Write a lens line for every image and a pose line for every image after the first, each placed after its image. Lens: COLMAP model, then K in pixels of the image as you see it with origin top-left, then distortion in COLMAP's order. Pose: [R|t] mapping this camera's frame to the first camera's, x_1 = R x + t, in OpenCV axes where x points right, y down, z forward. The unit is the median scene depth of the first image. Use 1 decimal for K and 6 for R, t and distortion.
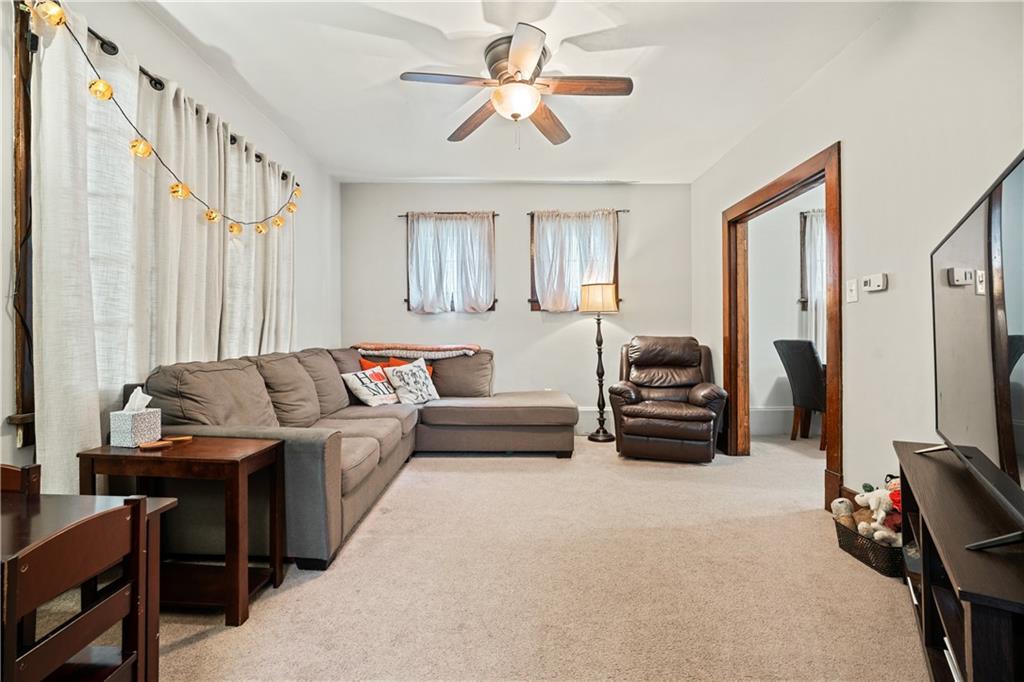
lens RADIAL K [[461.4, 0, 507.6], [0, 461.4, 340.8], [0, 0, 1]] dist [0.000084, -0.000203]
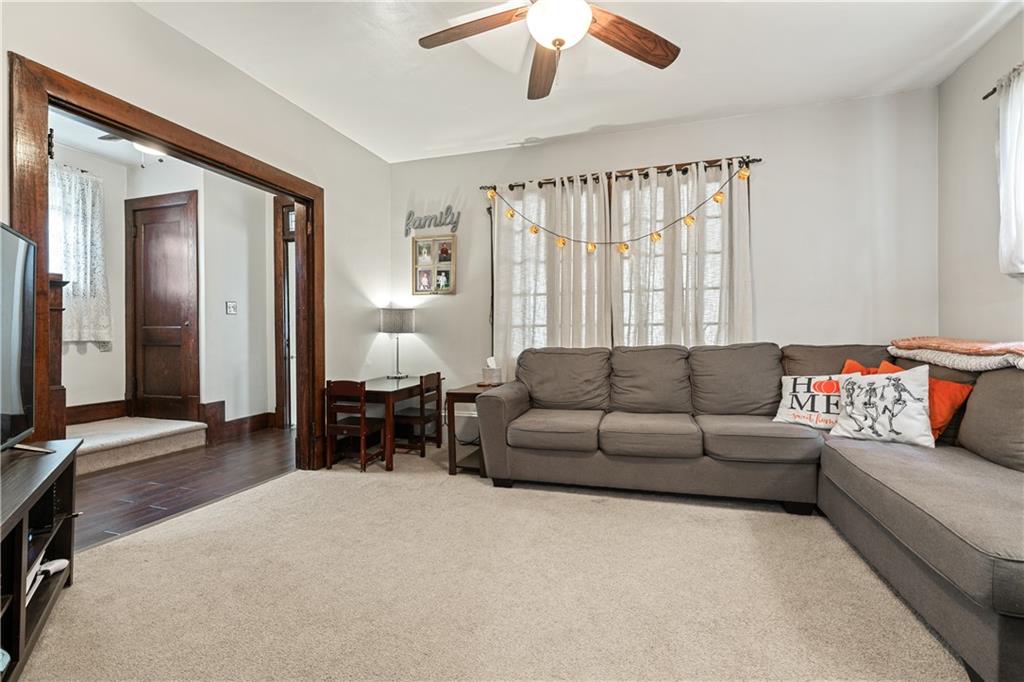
lens RADIAL K [[461.4, 0, 501.4], [0, 461.4, 342.2], [0, 0, 1]] dist [0.000084, -0.000203]
pose [[-0.333509, 0.009137, -0.942703, 0.826120], [0.011408, 0.999919, 0.005656, 0.012179], [0.942678, -0.008868, -0.333587, 1.238993]]
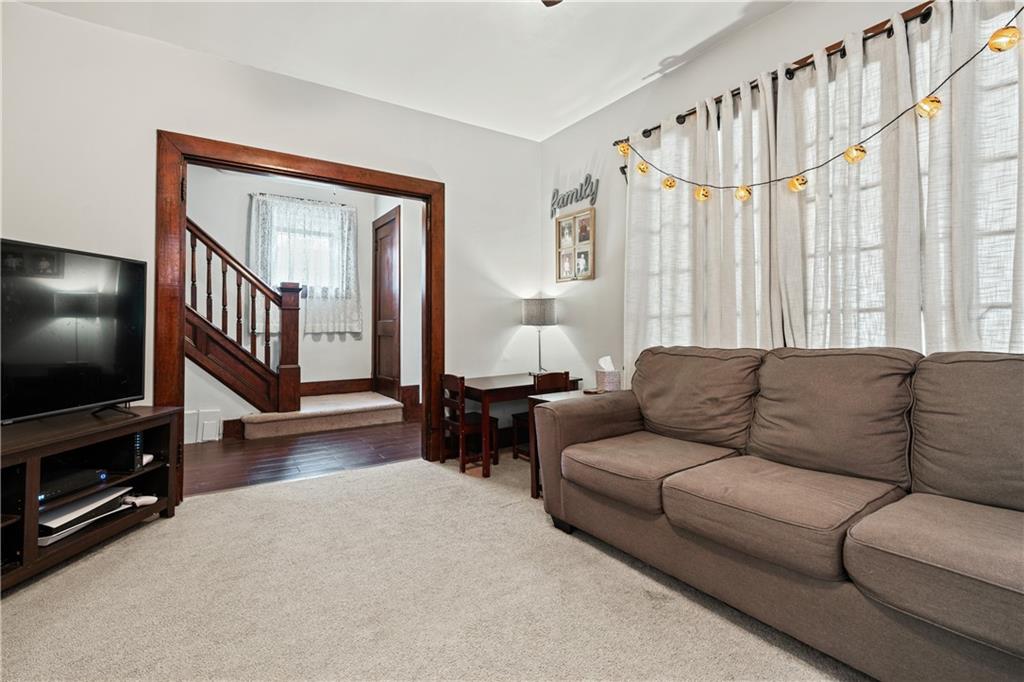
lens RADIAL K [[461.4, 0, 494.3], [0, 461.4, 325.1], [0, 0, 1]] dist [0.000084, -0.000203]
pose [[-0.849040, -0.004828, -0.528307, 0.281872], [0.004527, 0.999855, -0.016411, 0.006694], [0.528310, -0.016325, -0.848895, 1.552776]]
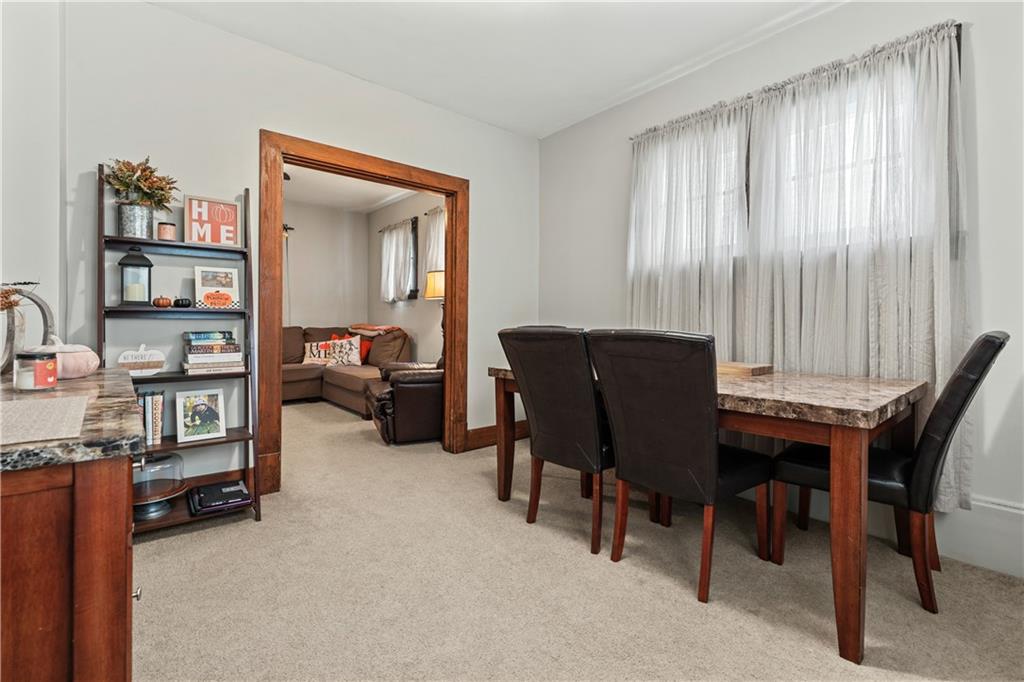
lens RADIAL K [[461.4, 0, 512.4], [0, 461.4, 332.8], [0, 0, 1]] dist [0.000084, -0.000203]
pose [[0.624044, 0.014331, -0.781258, 1.992162], [-0.000936, 0.999845, 0.017593, 0.019276], [0.781389, -0.010248, 0.623961, 0.874773]]
